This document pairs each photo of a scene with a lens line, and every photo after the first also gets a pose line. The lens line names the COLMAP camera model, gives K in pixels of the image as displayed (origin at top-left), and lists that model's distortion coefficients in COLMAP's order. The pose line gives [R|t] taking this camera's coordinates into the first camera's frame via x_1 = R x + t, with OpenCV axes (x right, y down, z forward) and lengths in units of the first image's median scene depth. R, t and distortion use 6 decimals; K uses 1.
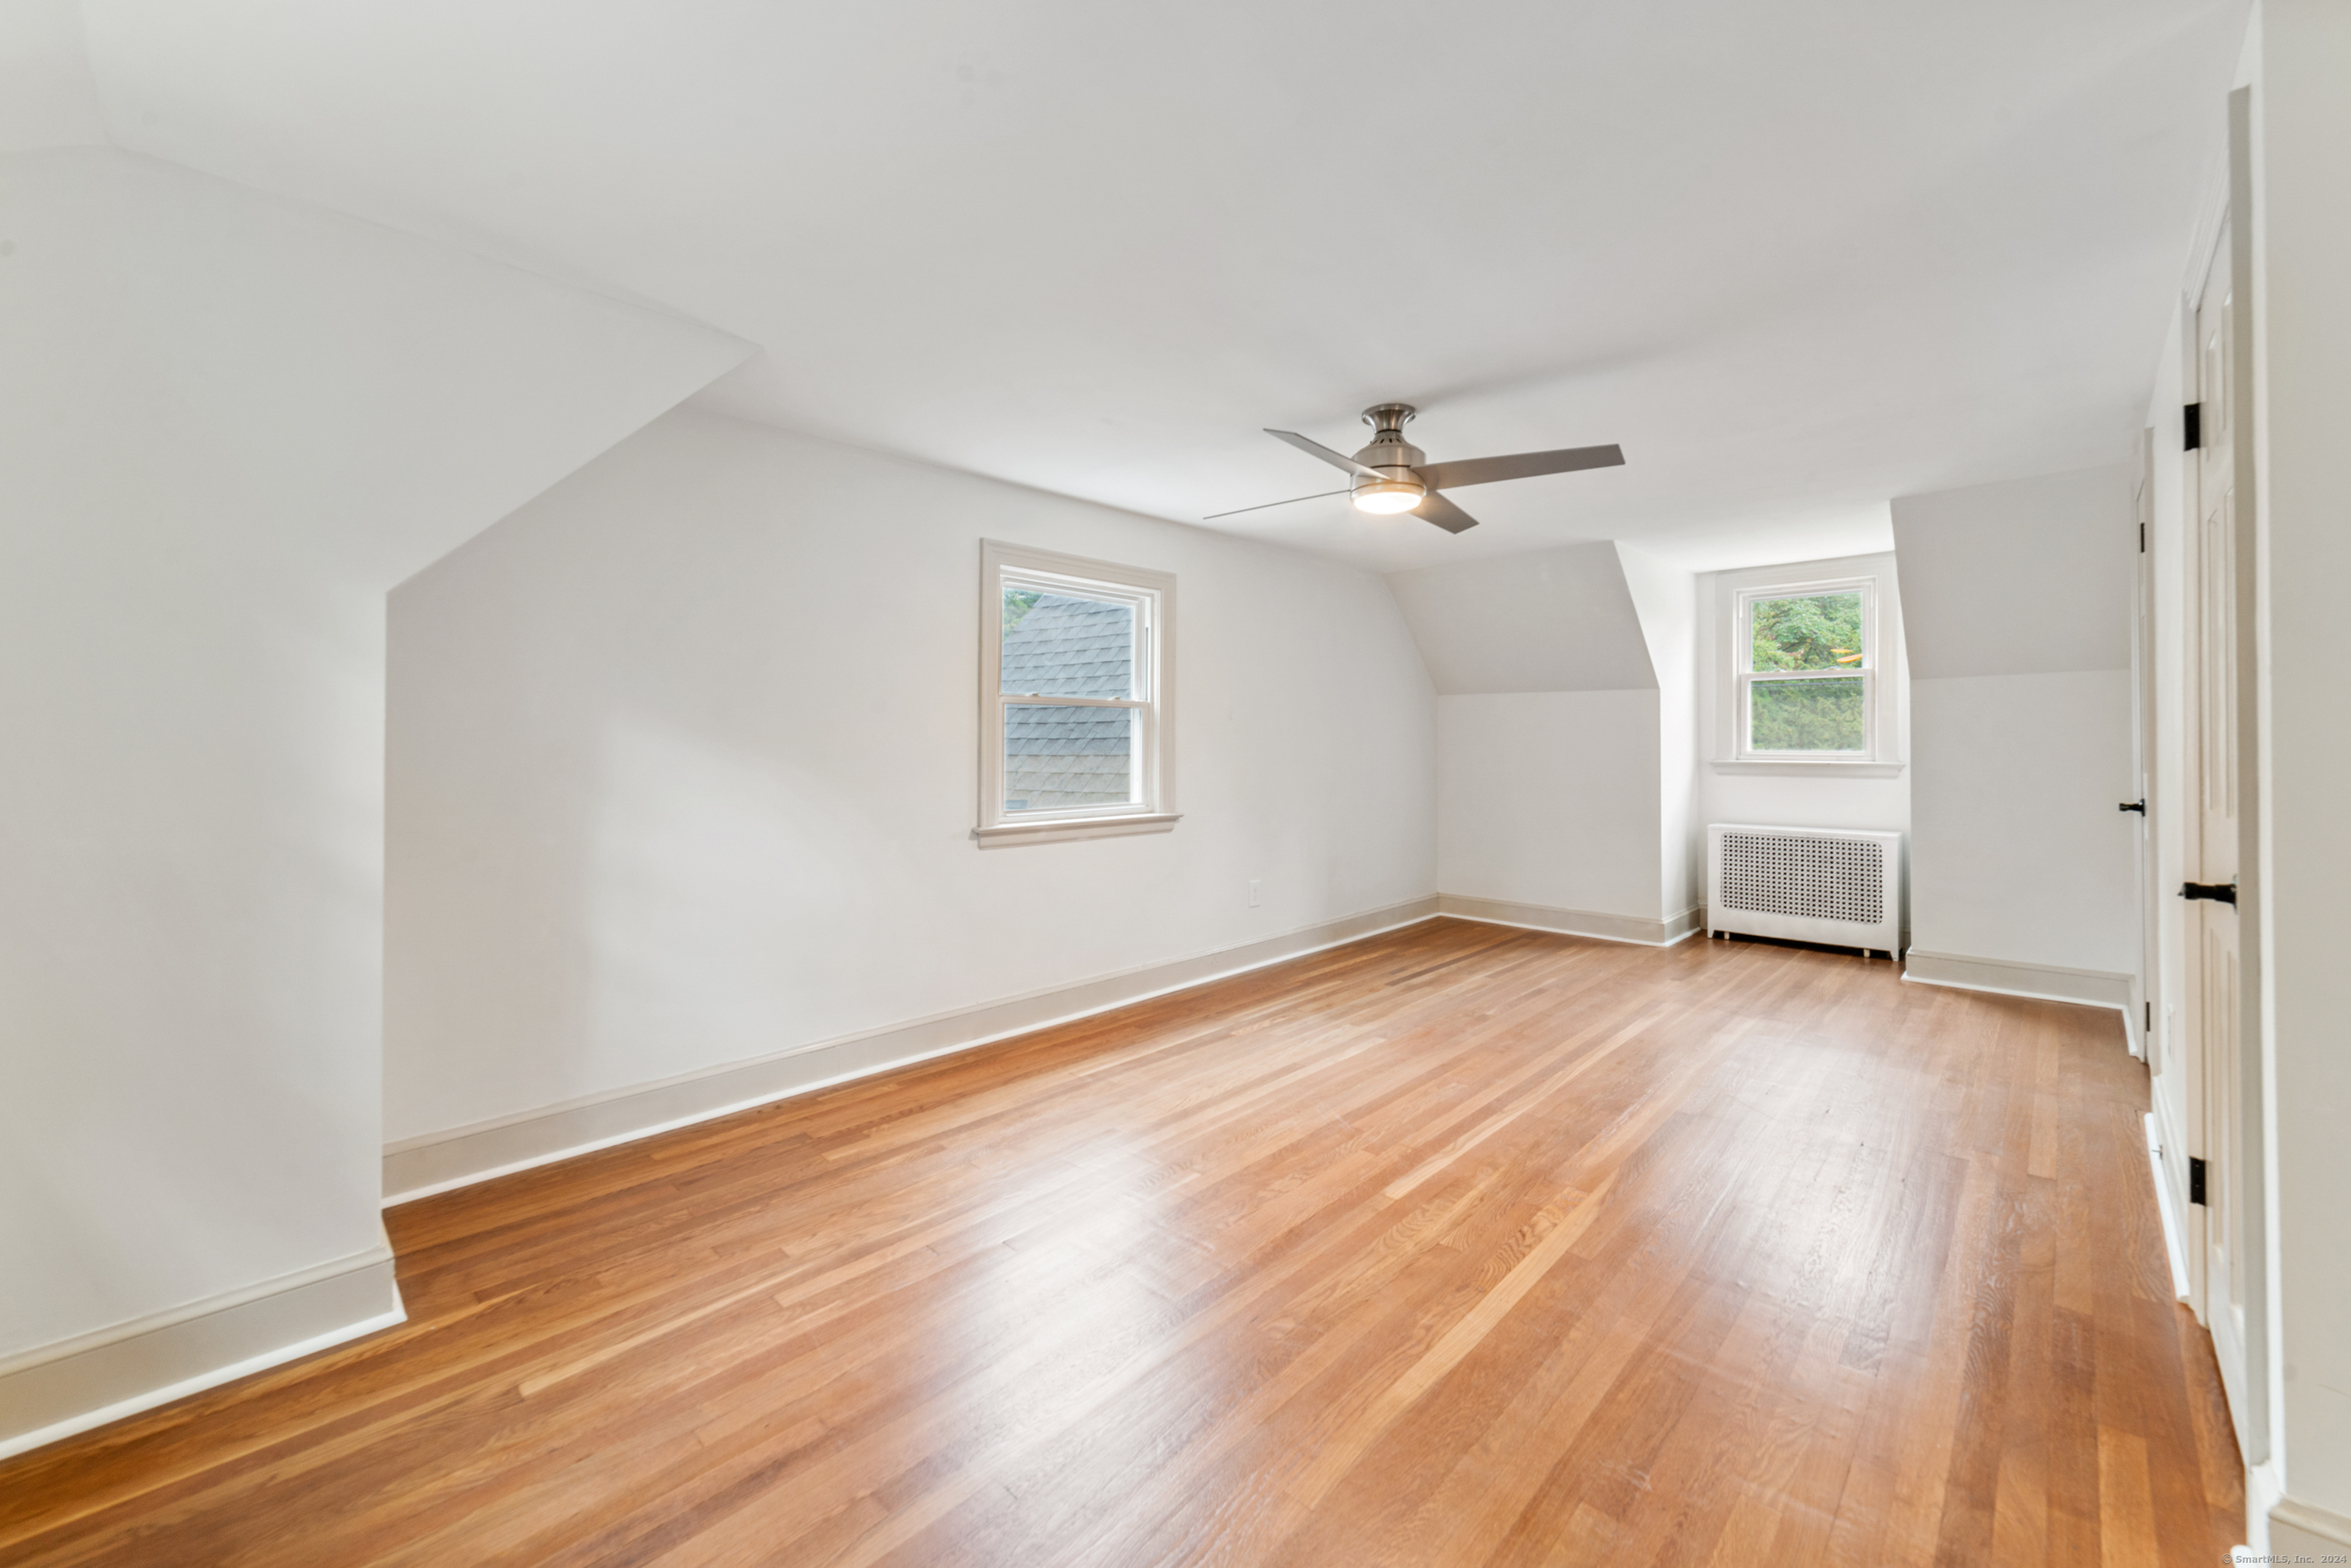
lens RADIAL K [[920.7, 0, 1174.7], [0, 920.7, 745.4], [0, 0, 1]] dist [-0.000446, 0.000323]
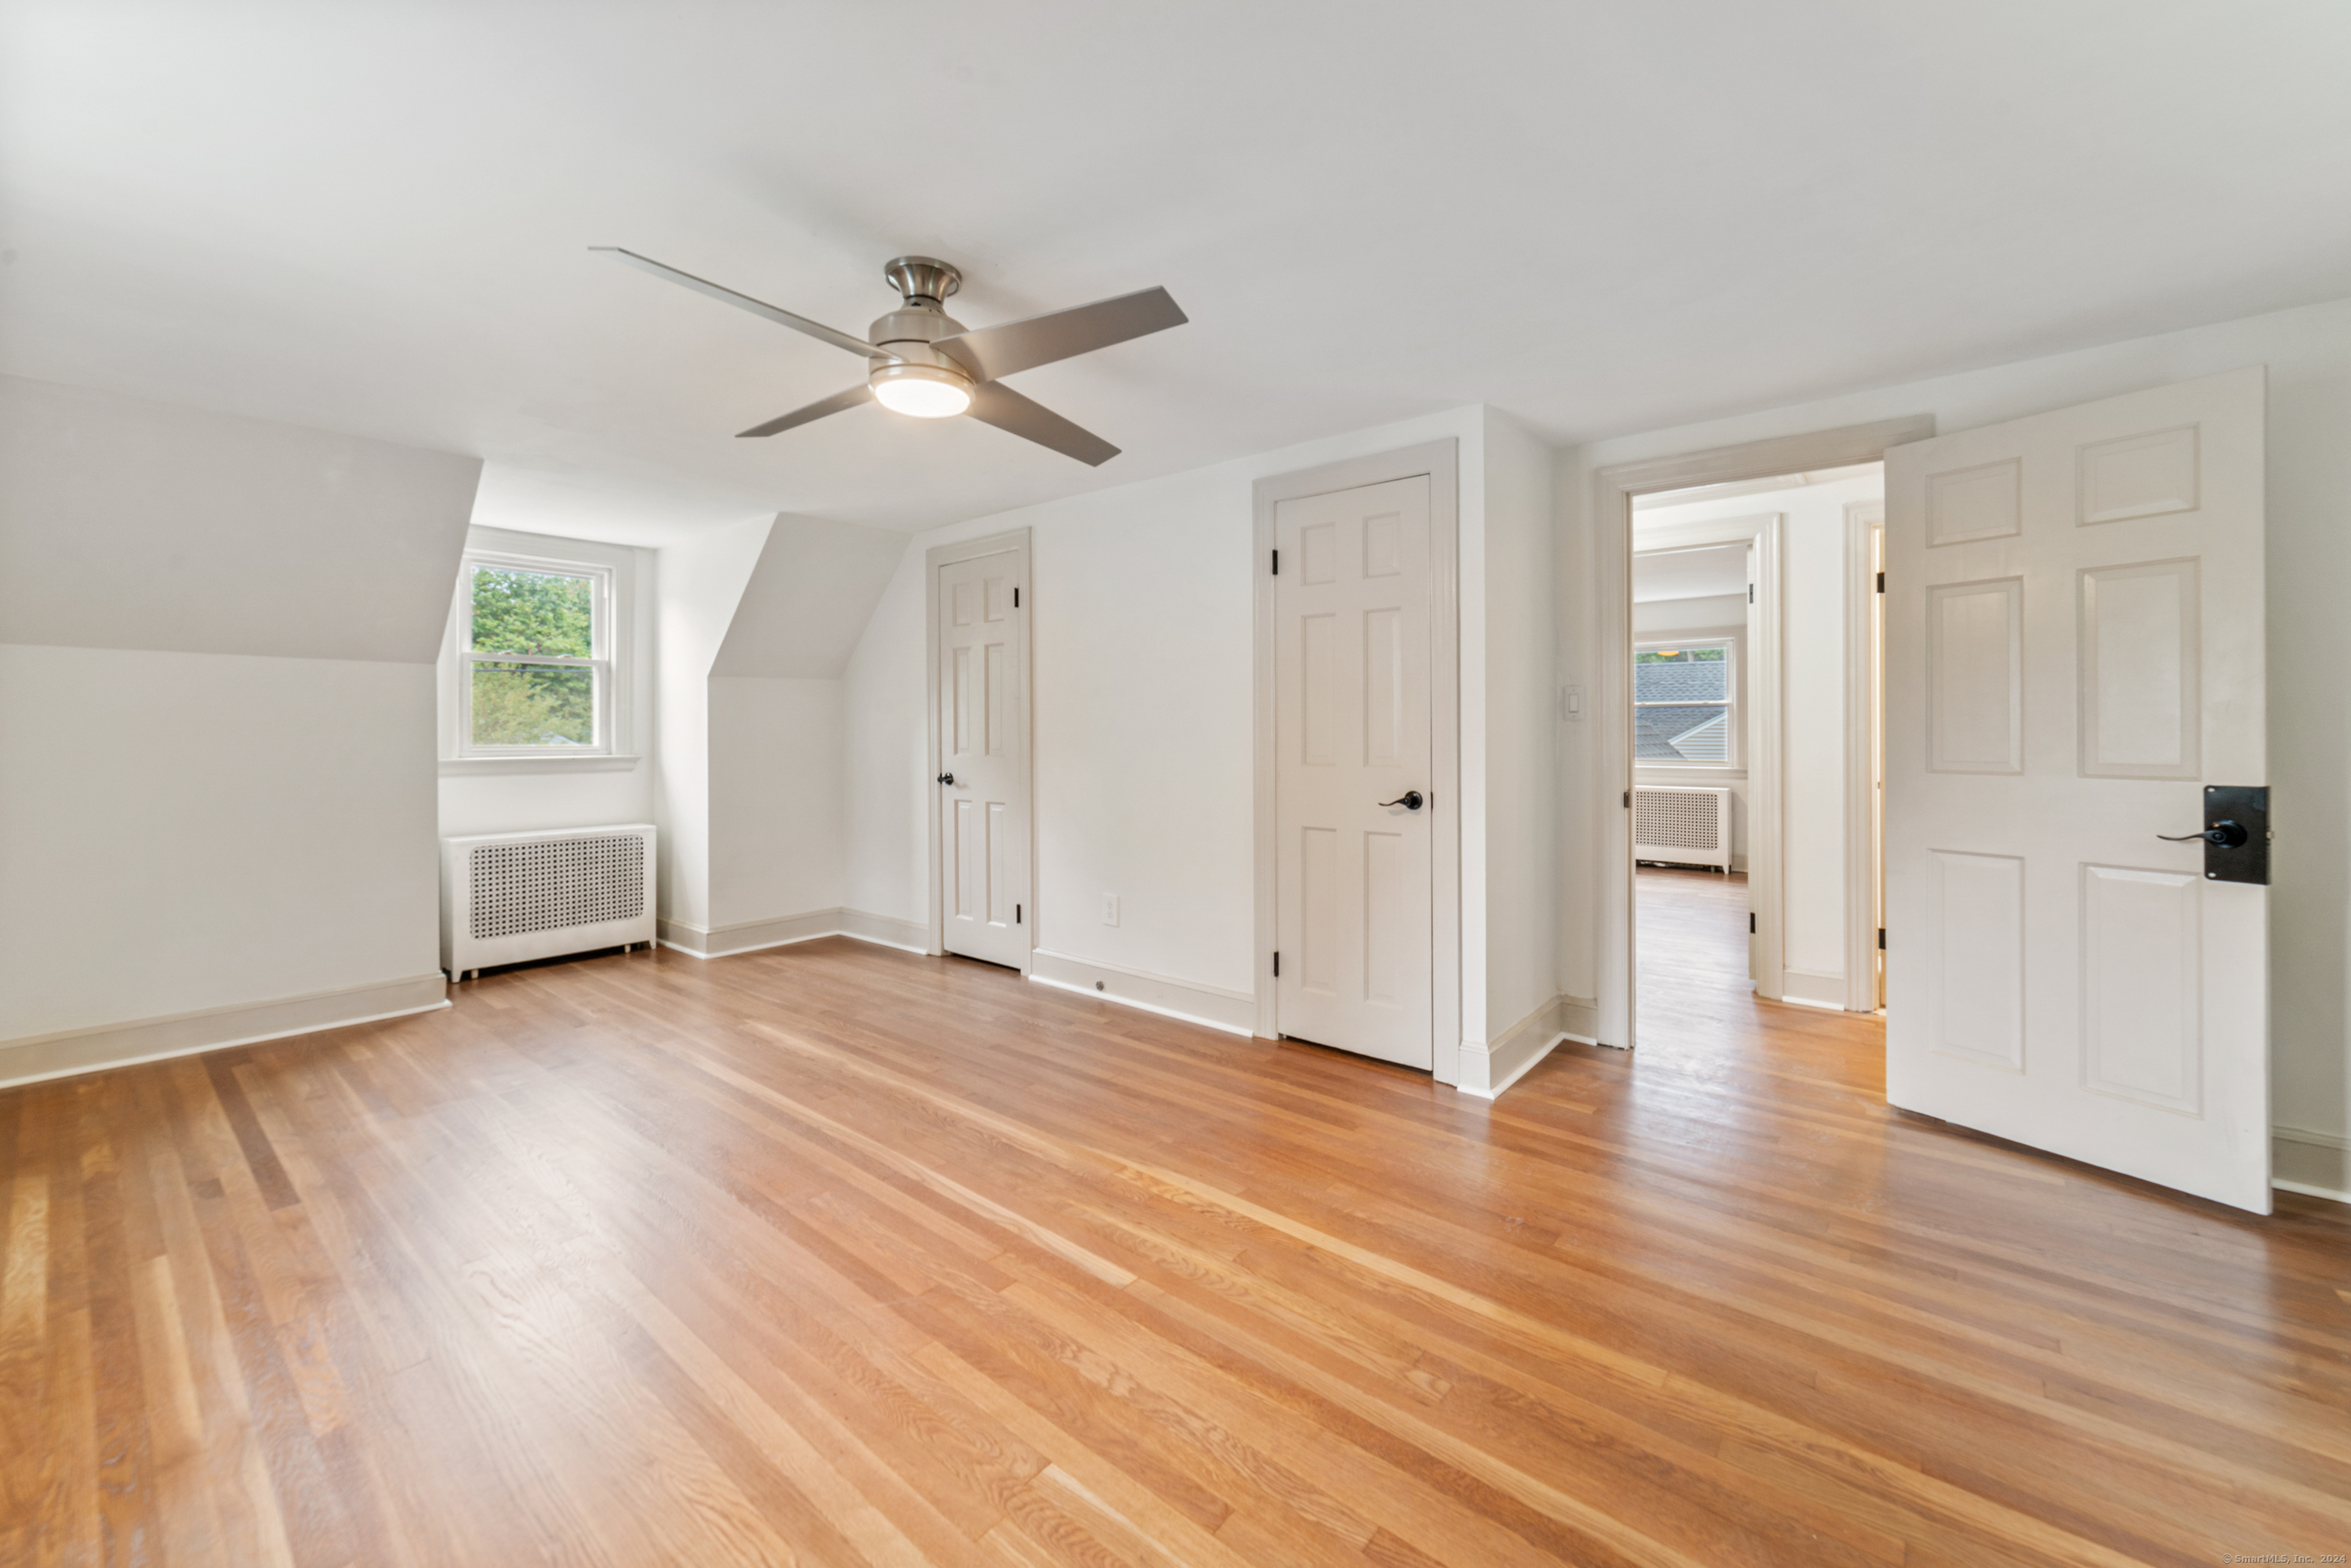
lens RADIAL K [[933.6, 0, 1173.0], [0, 933.6, 755.6], [0, 0, 1]] dist [0.000585, 0.000202]
pose [[-0.060815, -0.020796, 0.997932, -0.484029], [0.006473, 0.999754, 0.021228, 0.001023], [-0.998128, 0.007751, -0.060665, 0.822123]]
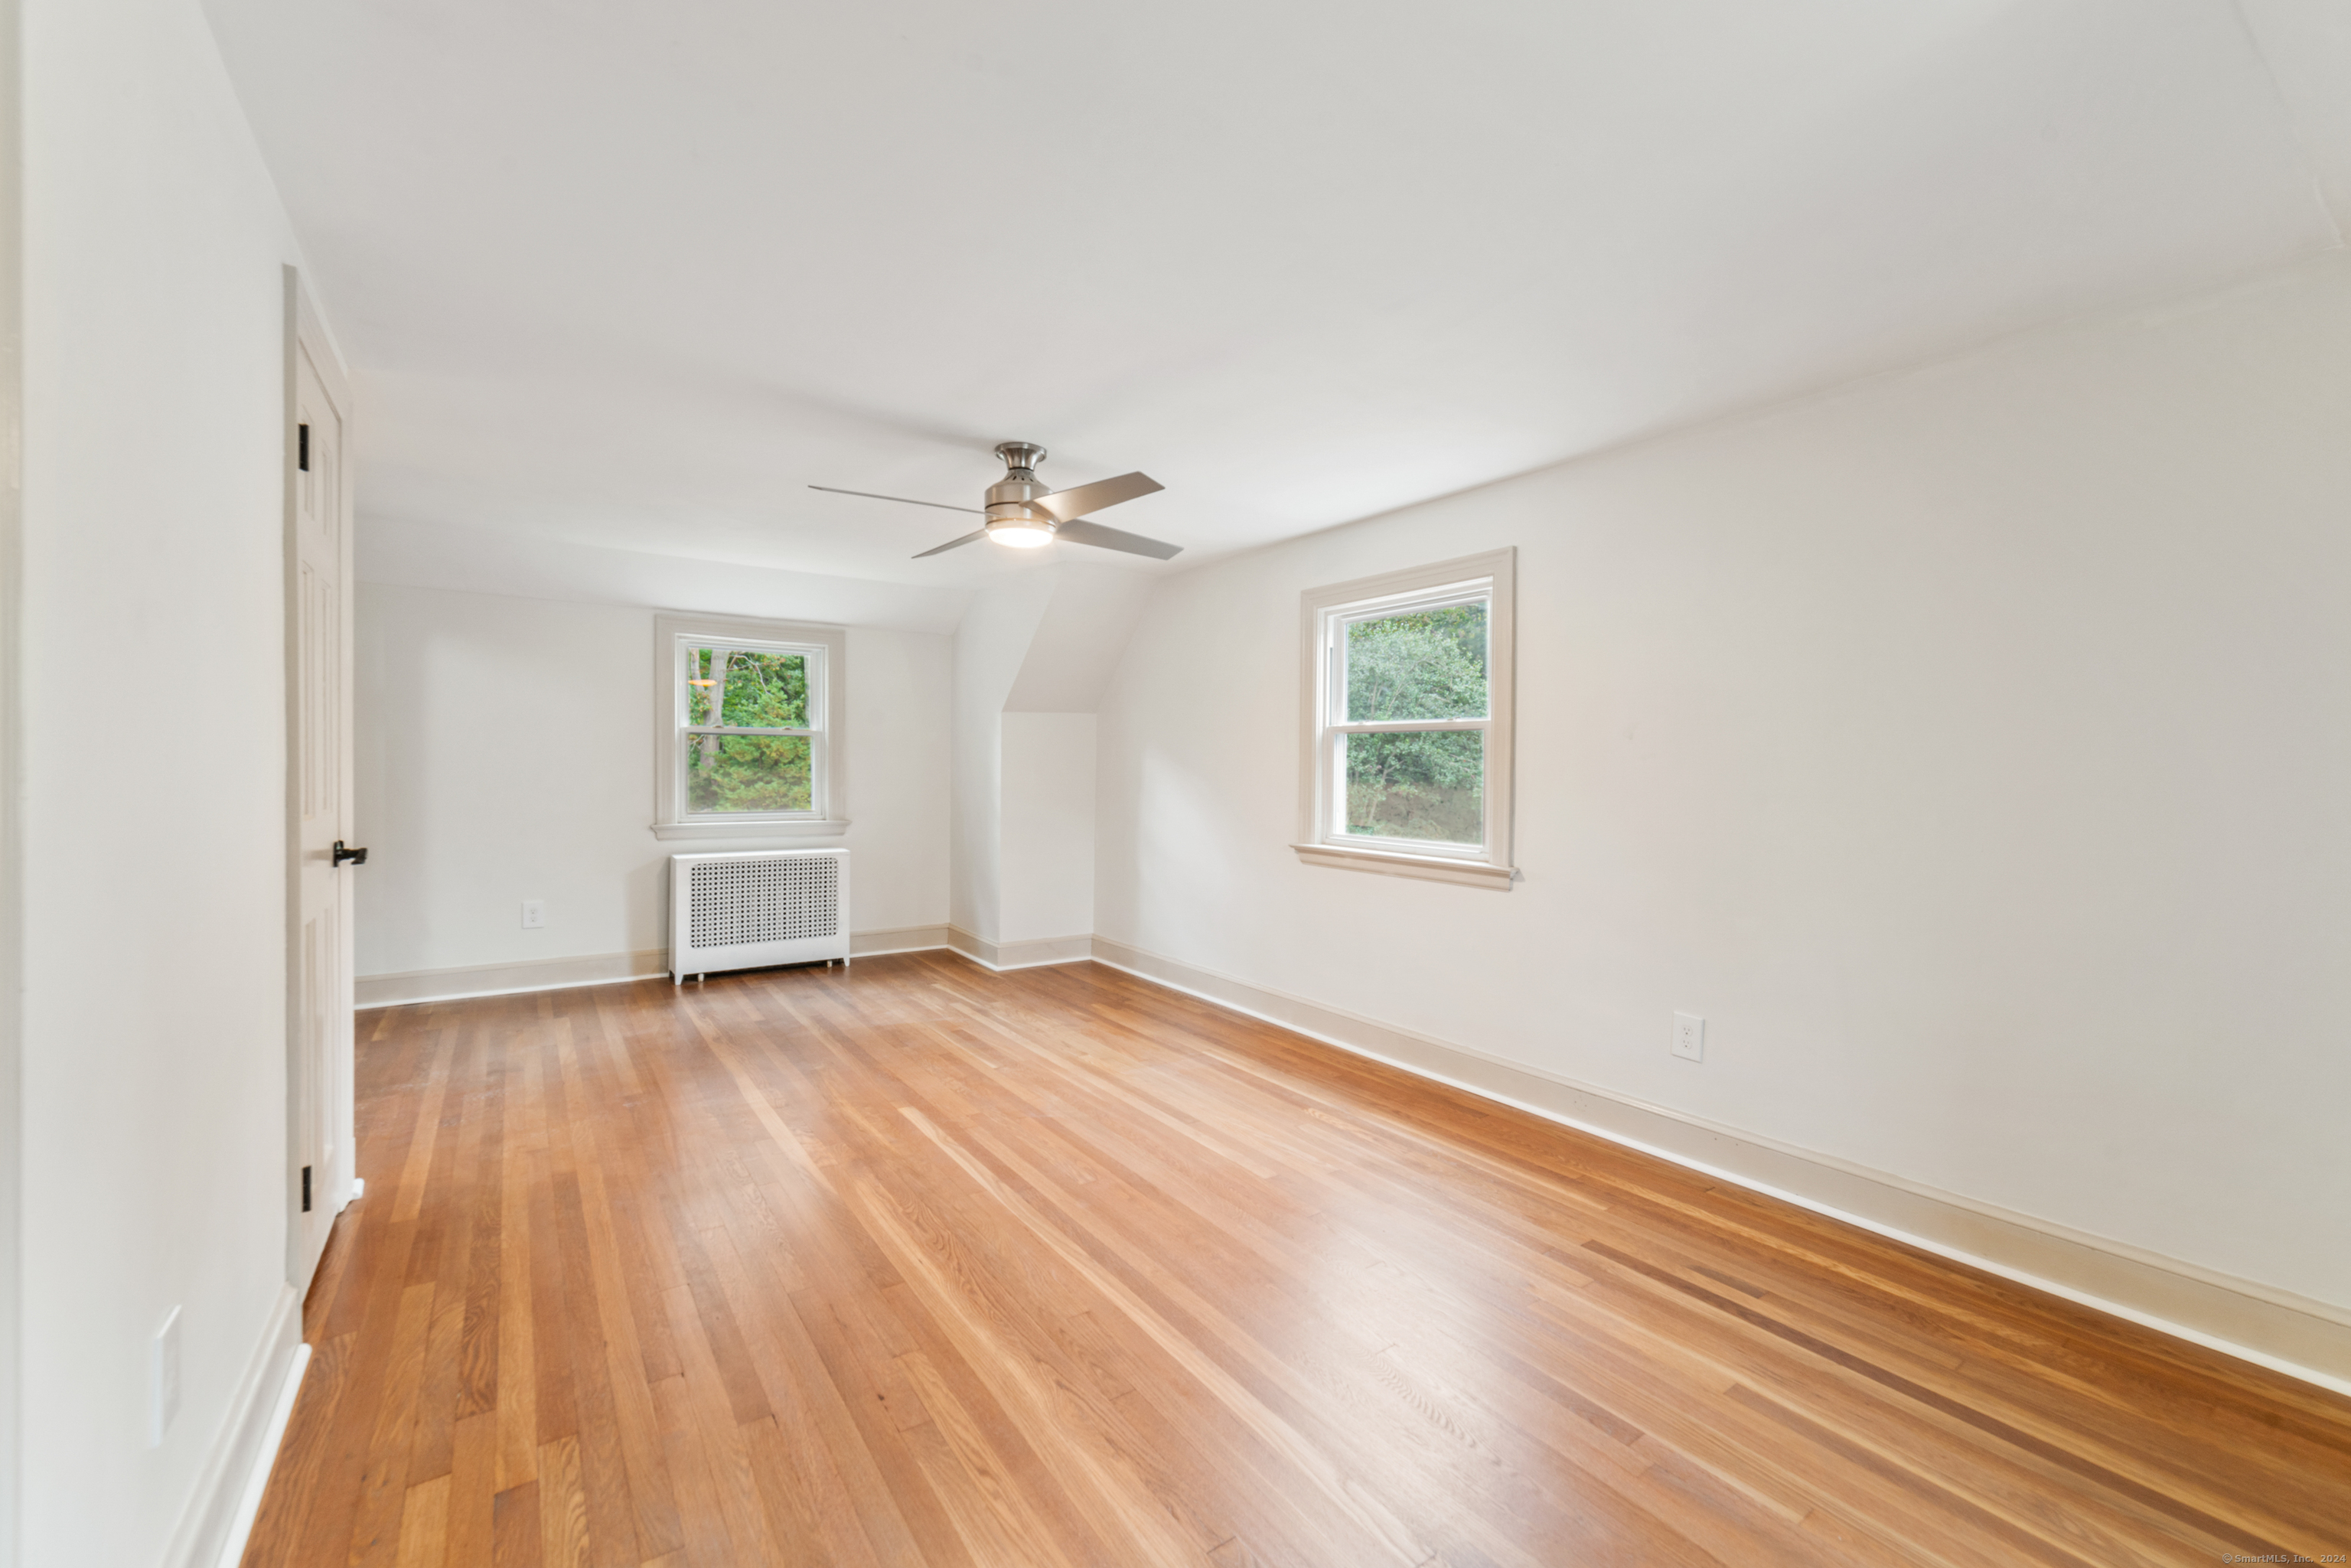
lens RADIAL K [[949.6, 0, 1185.3], [0, 949.6, 790.2], [0, 0, 1]] dist [-0.001071, -0.000011]
pose [[-0.183034, 0.023745, -0.982820, 1.219093], [-0.013542, 0.999553, 0.026672, -0.008880], [0.983013, 0.018192, -0.182631, 1.337974]]
